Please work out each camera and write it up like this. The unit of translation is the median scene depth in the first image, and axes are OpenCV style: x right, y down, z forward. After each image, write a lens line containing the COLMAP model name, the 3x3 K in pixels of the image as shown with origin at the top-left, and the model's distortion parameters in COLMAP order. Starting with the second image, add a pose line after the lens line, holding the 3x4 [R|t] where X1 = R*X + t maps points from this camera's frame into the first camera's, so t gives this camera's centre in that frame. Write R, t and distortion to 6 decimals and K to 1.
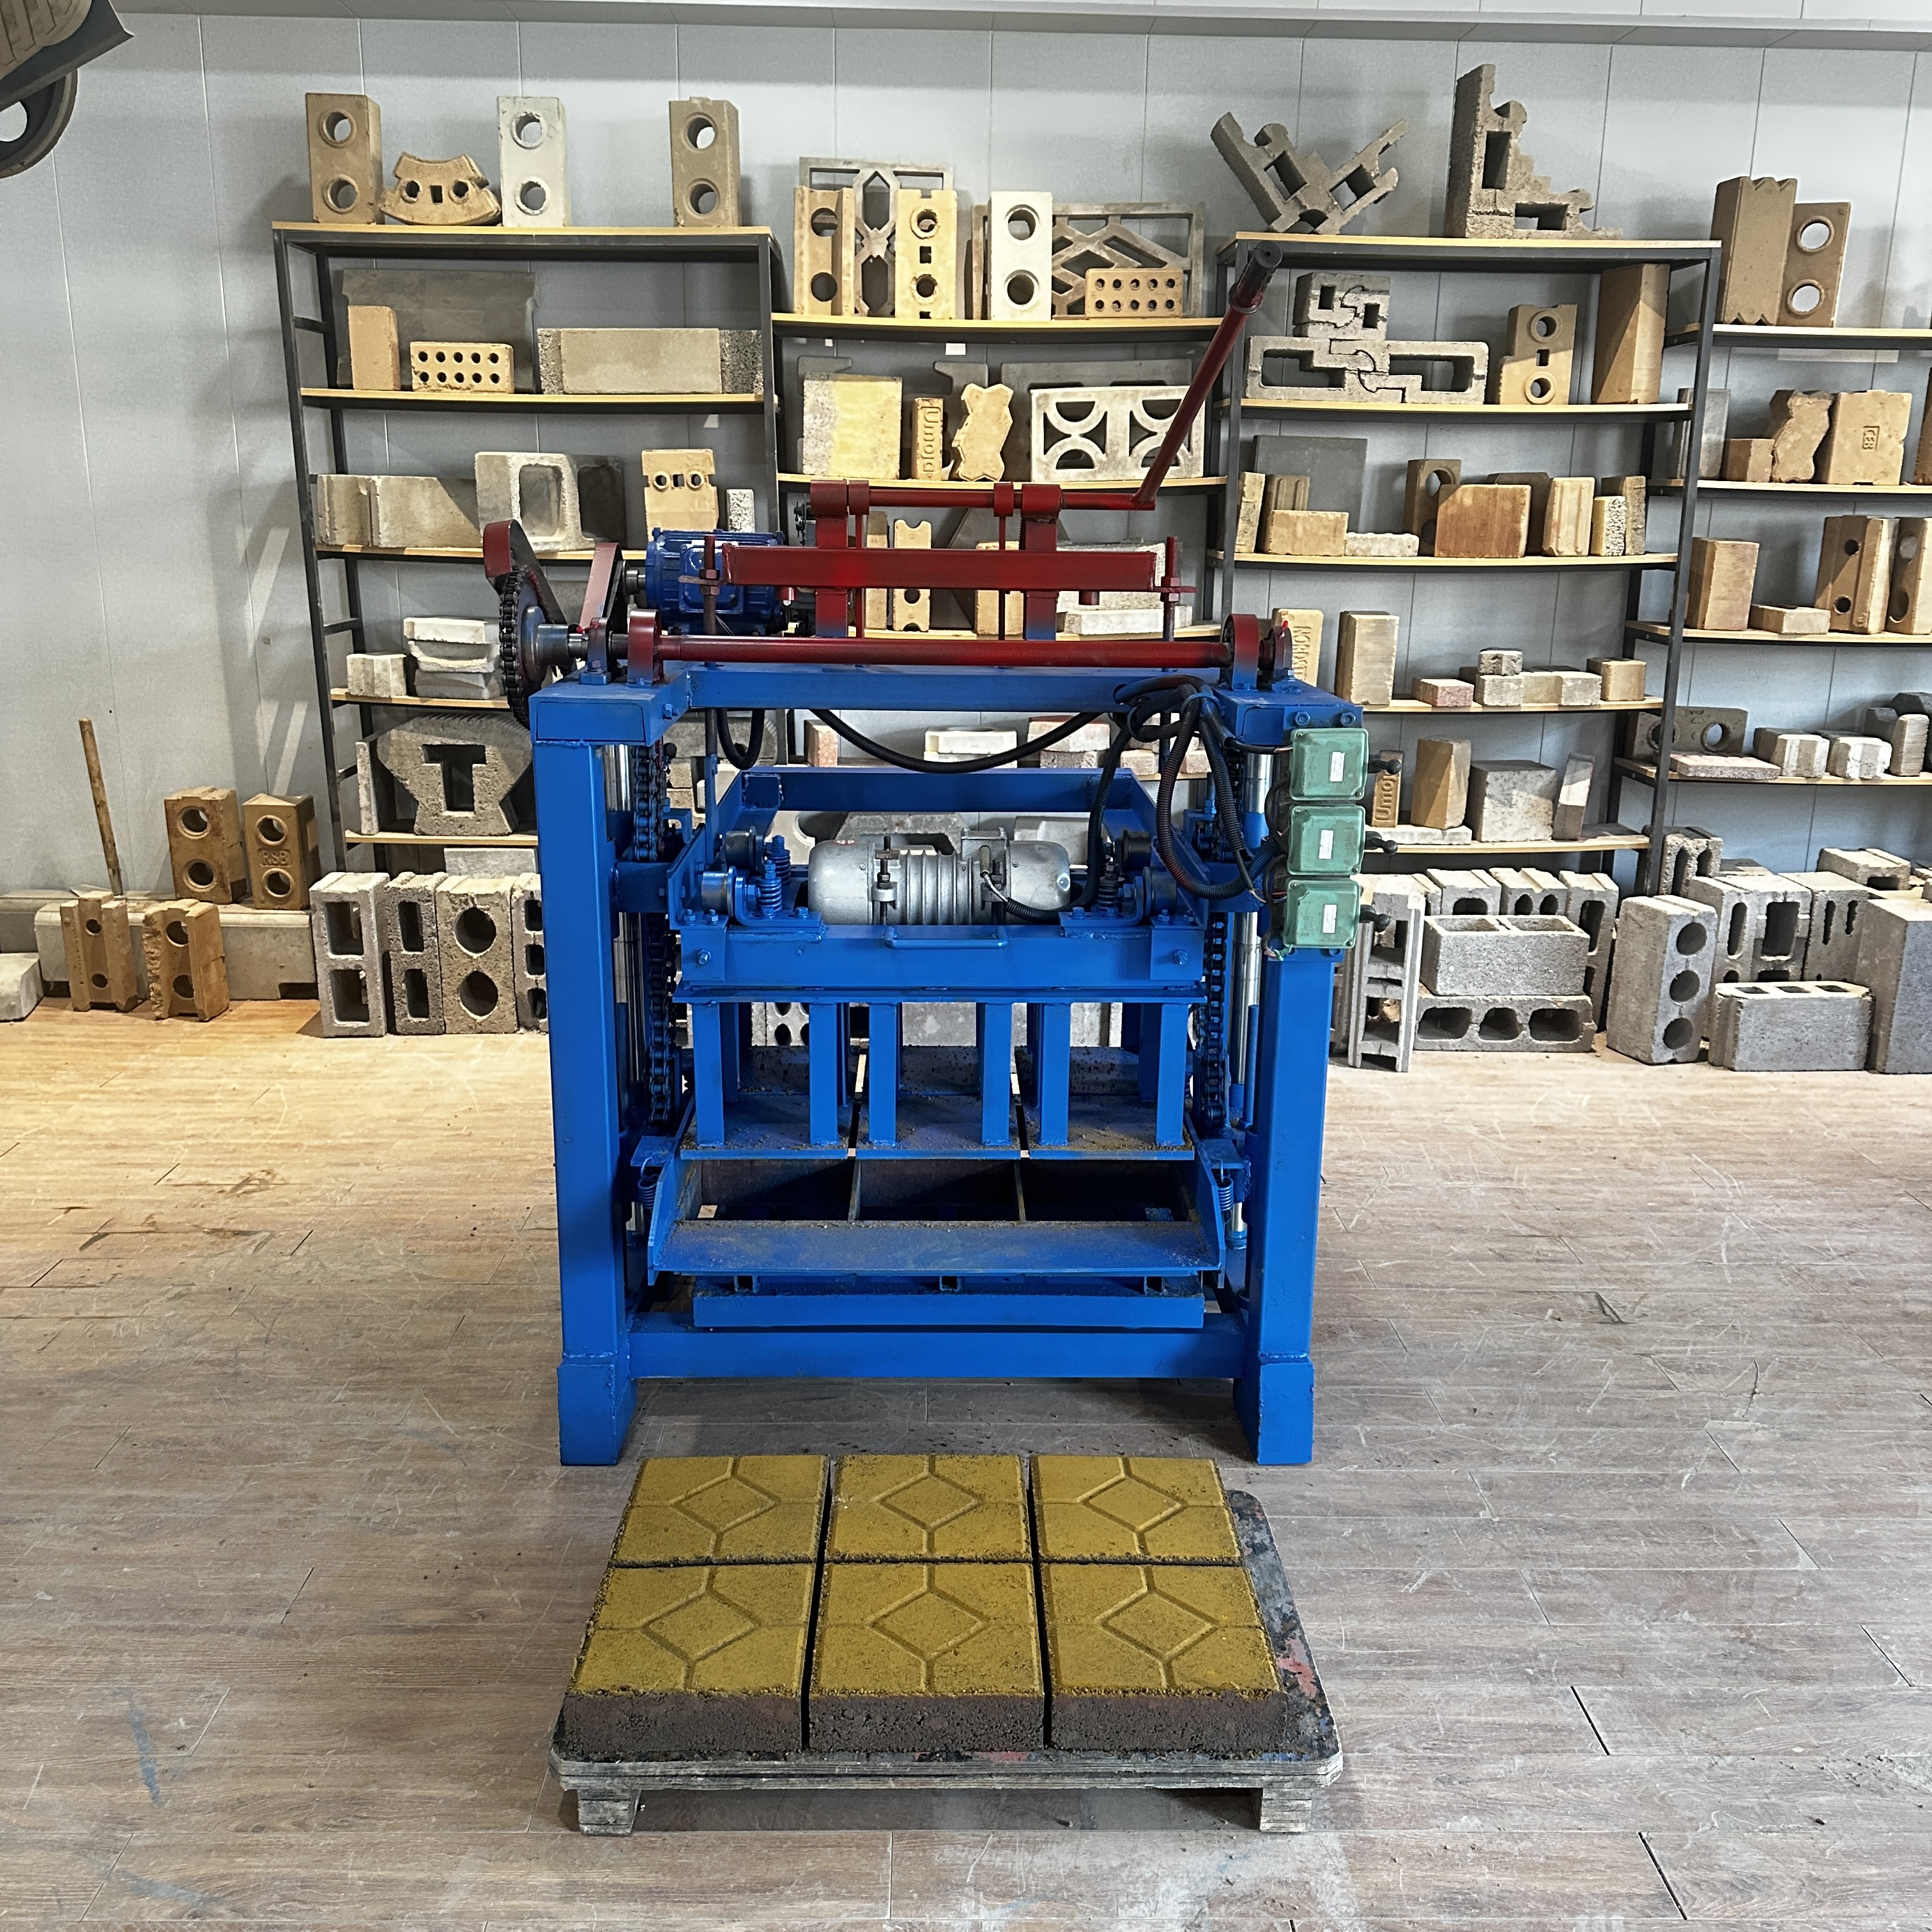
lens RADIAL K [[1801.2, 0, 999.0], [0, 1801.2, 1010.4], [0, 0, 1]] dist [-0.025414, 0.000000]
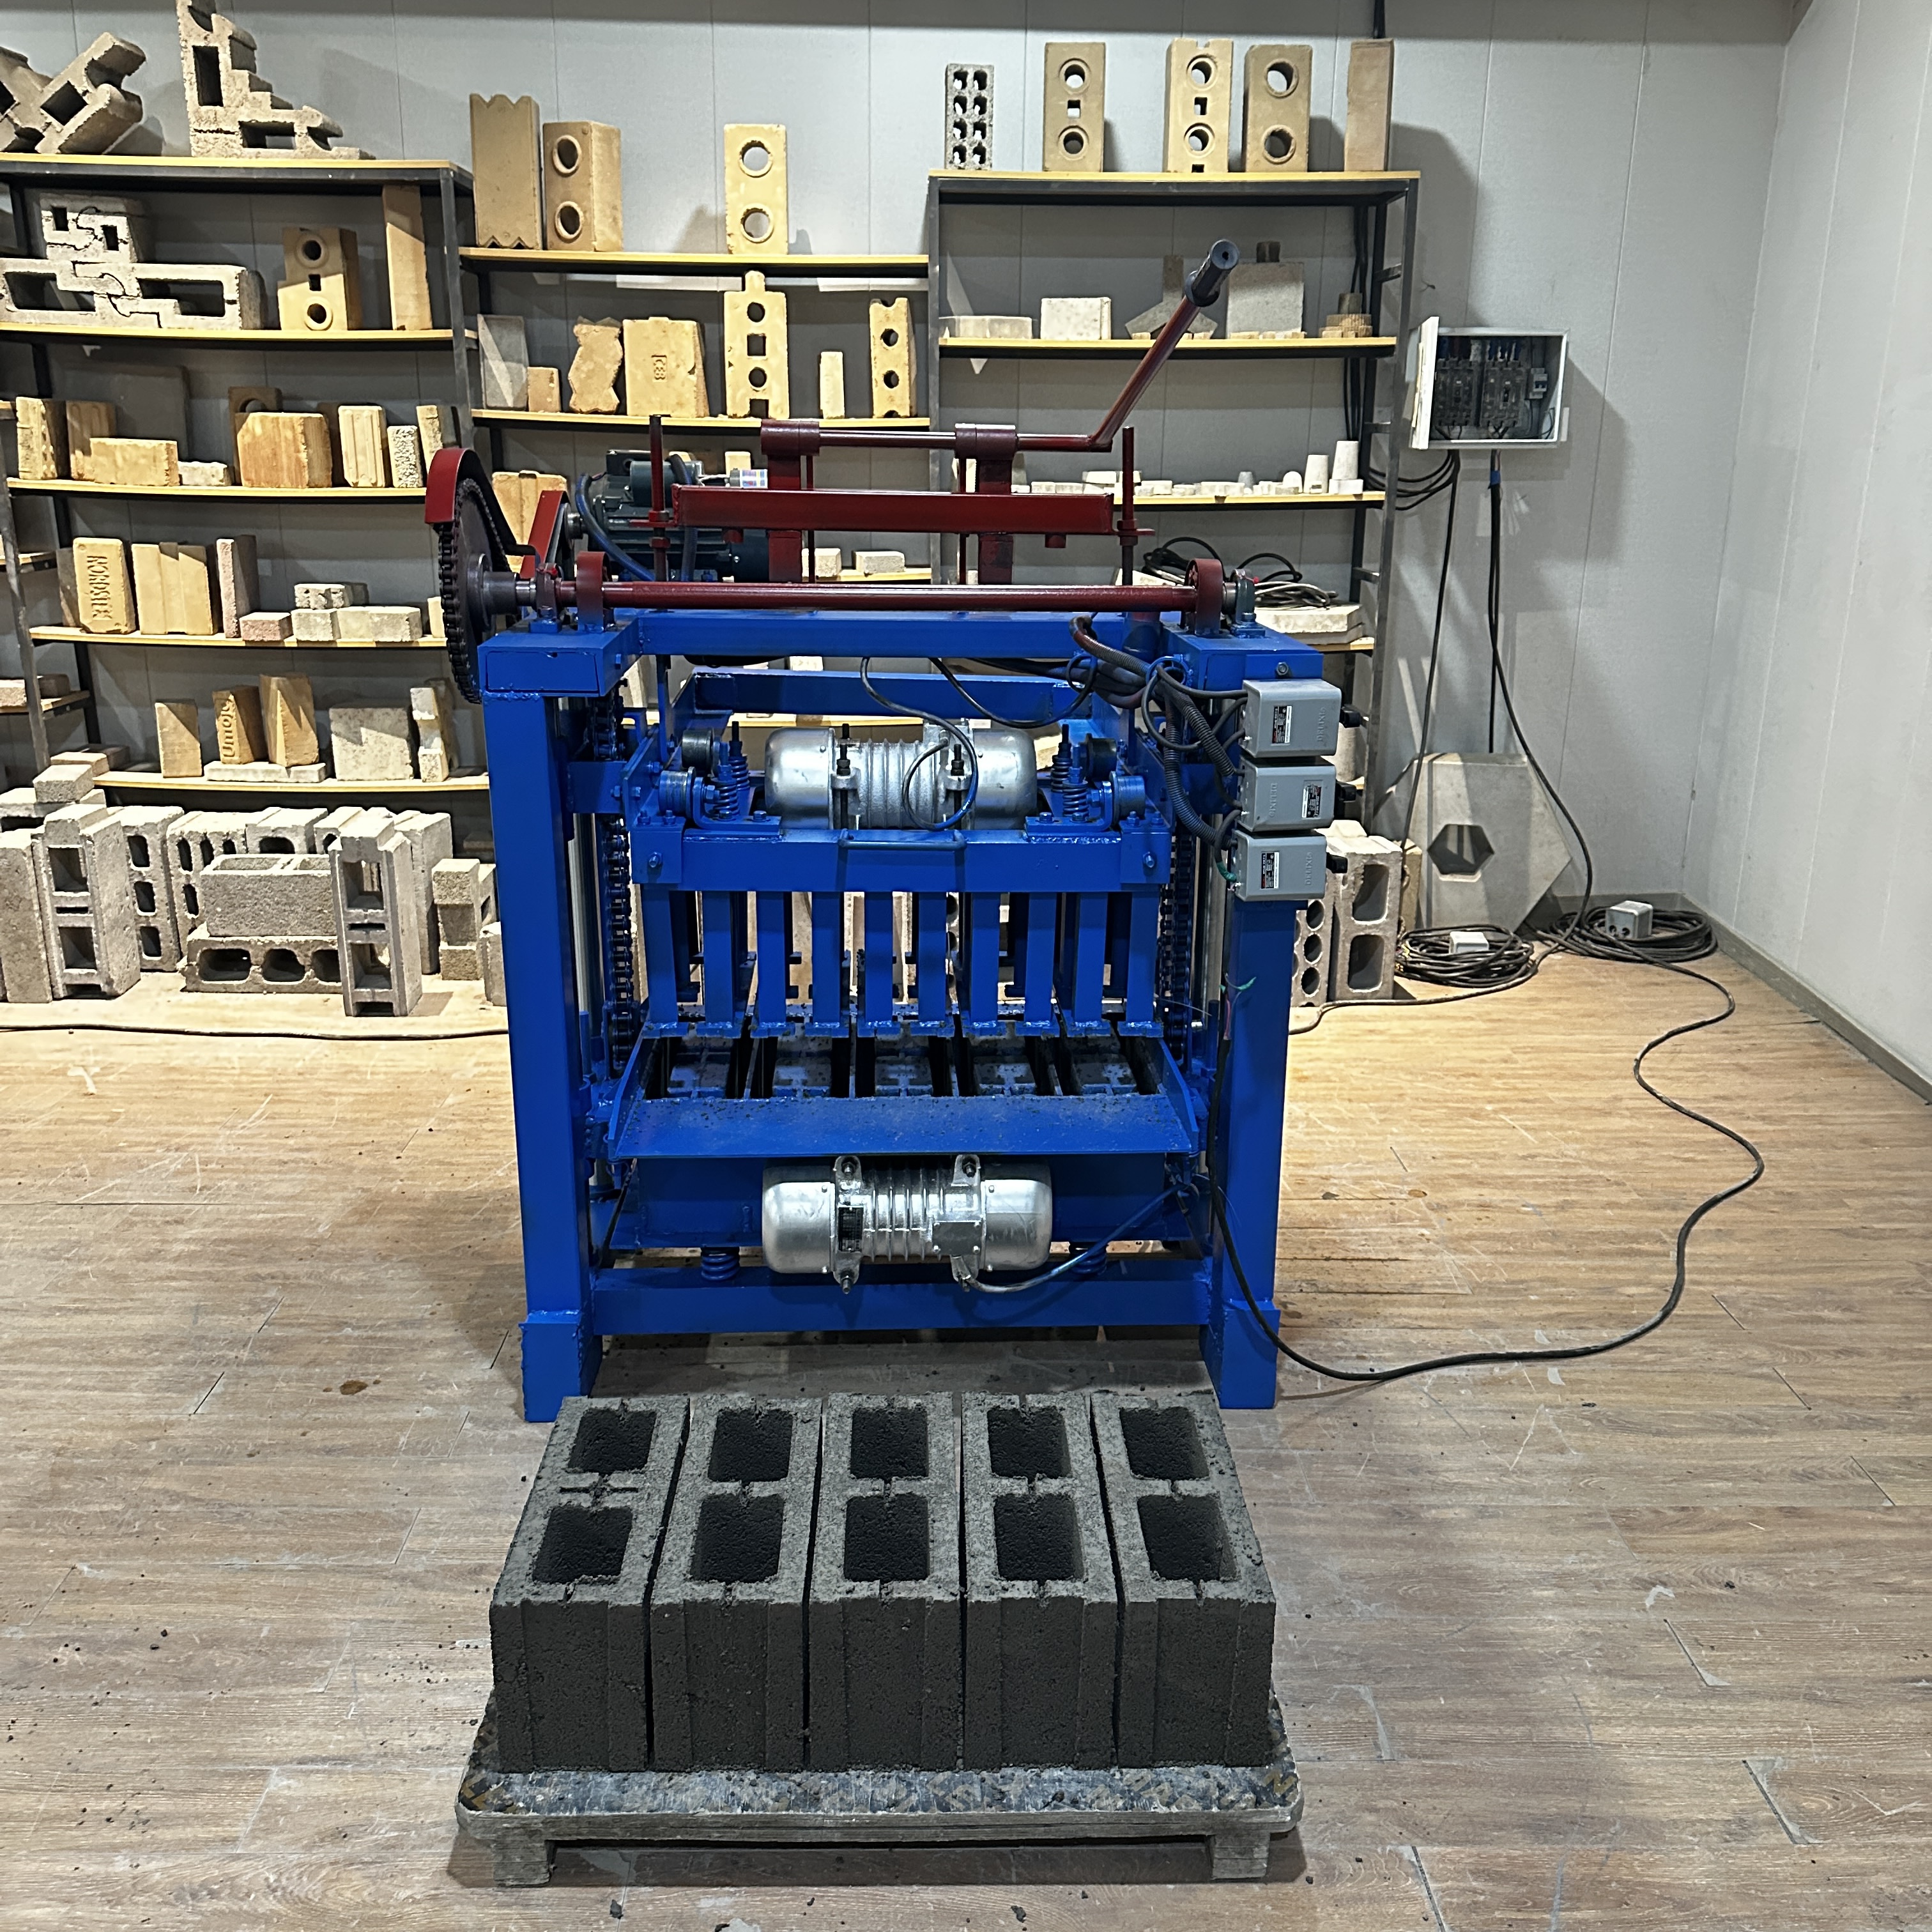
lens RADIAL K [[1801.2, 0, 992.5], [0, 1801.2, 1012.3], [0, 0, 1]] dist [-0.025414, 0.000000]
pose [[0.999855, 0.016884, -0.002282, 0.692986], [-0.016843, 0.999719, 0.016670, 0.010960], [0.002563, -0.016629, 0.999858, 0.021340]]
